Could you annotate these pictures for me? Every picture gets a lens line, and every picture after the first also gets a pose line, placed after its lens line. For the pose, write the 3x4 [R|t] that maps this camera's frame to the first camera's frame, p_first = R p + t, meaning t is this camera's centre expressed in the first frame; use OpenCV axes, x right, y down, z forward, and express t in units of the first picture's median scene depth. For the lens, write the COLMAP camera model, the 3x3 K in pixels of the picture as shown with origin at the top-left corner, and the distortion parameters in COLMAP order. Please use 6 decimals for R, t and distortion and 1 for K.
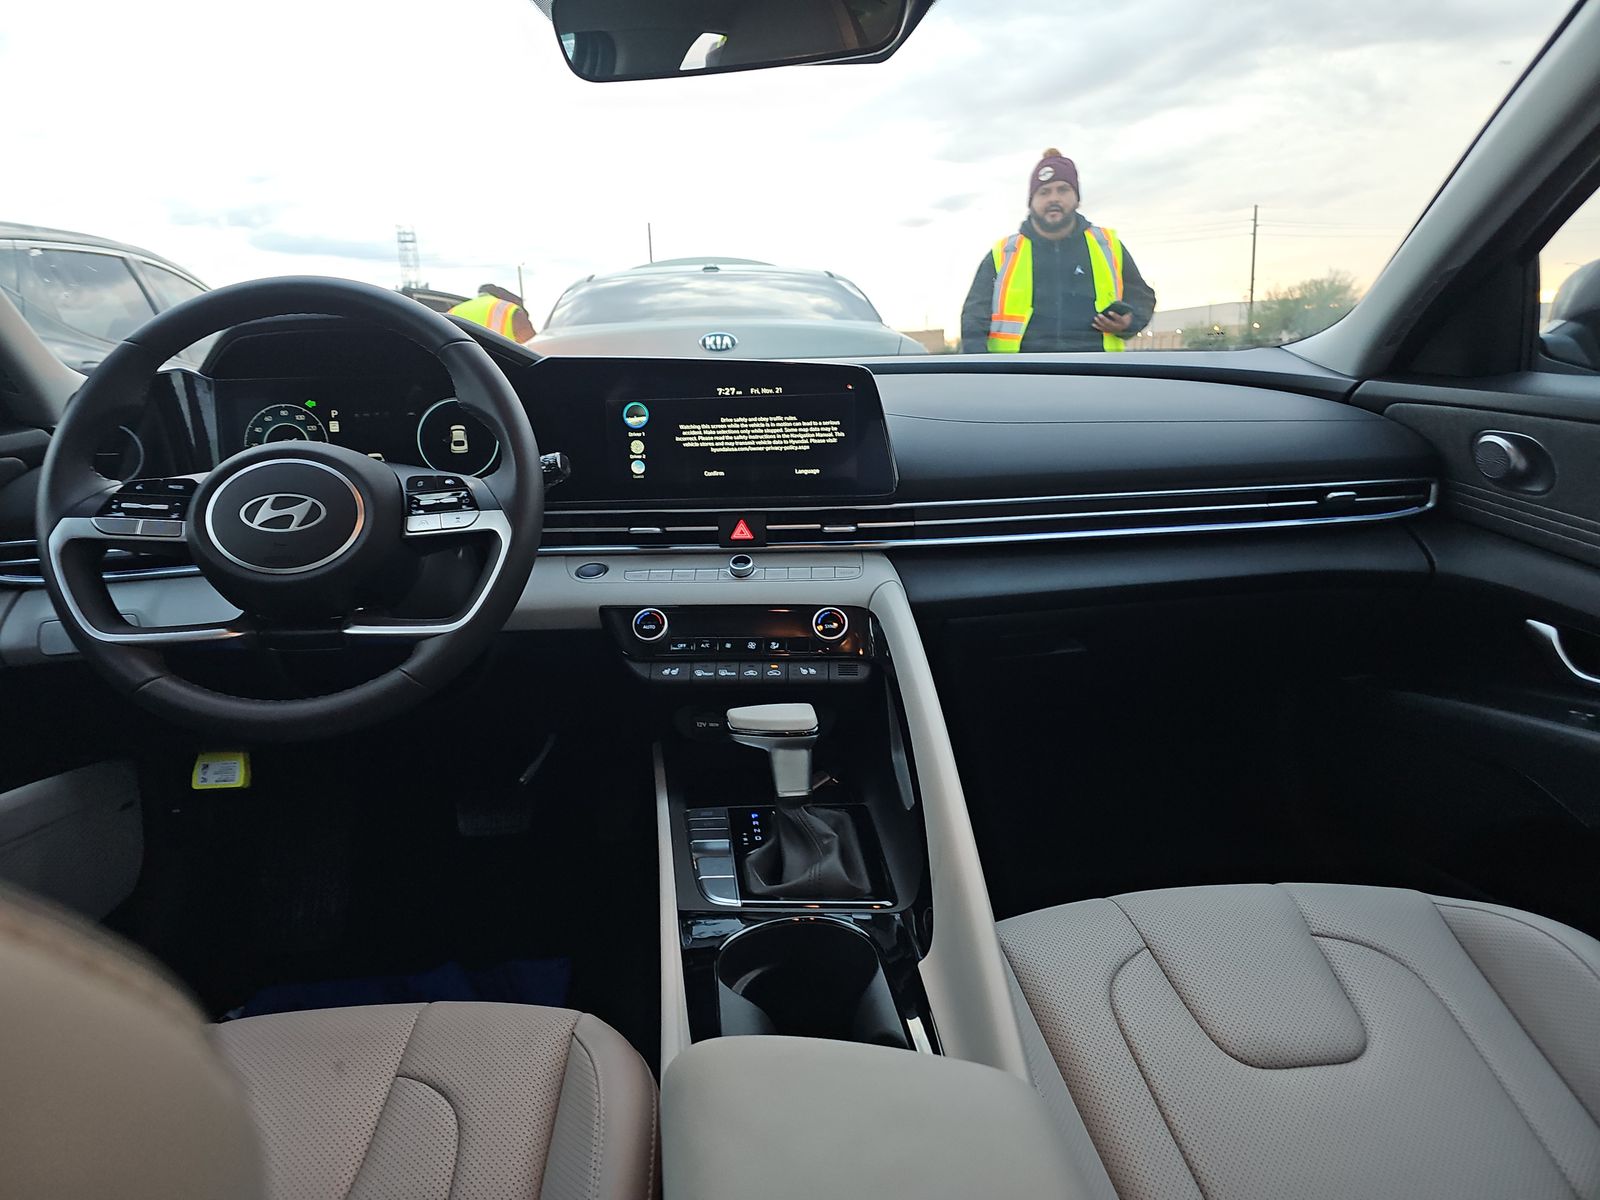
lens RADIAL K [[1086.6, 0, 800.0], [0, 1086.6, 600.0], [0, 0, 1]] dist [0.065061, -0.063541]
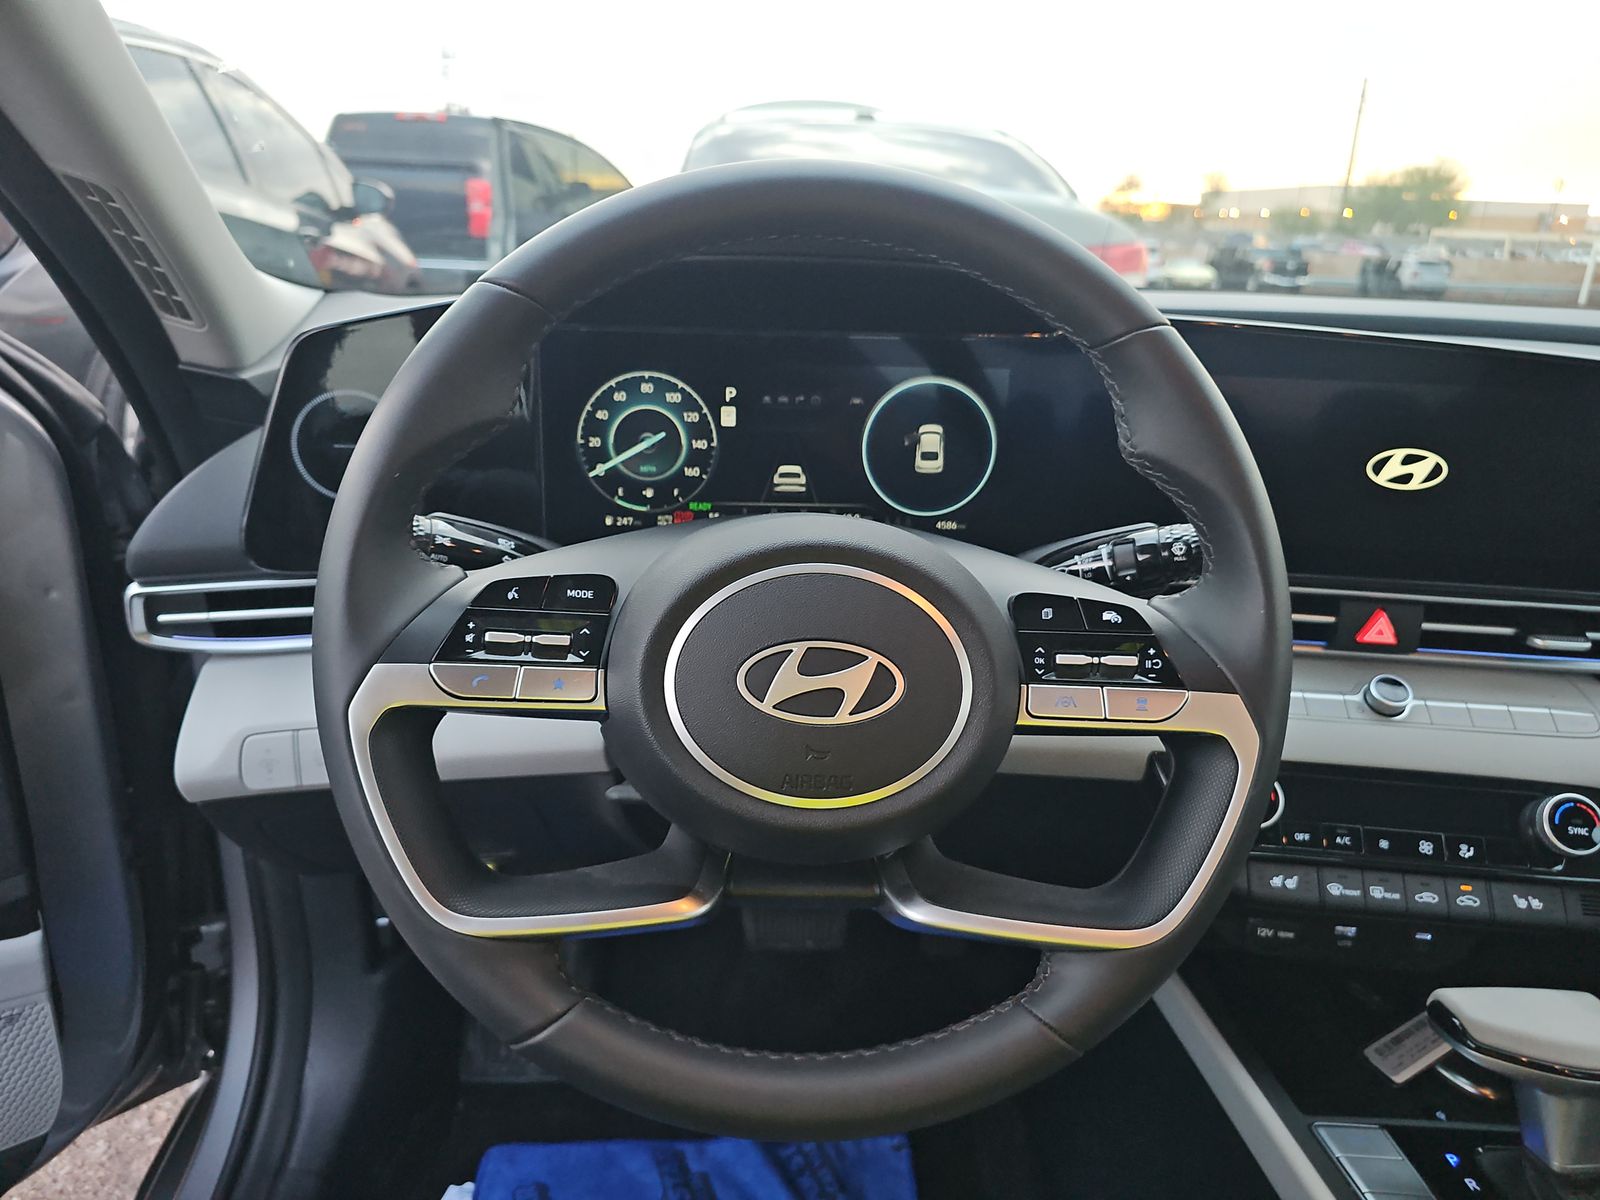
lens RADIAL K [[1086.6, 0, 800.0], [0, 1086.6, 600.0], [0, 0, 1]] dist [0.065061, -0.063541]
pose [[0.997311, 0.071787, -0.014734, -0.378617], [-0.069468, 0.990107, 0.121912, -0.137429], [0.023340, -0.120560, 0.992432, 0.423393]]
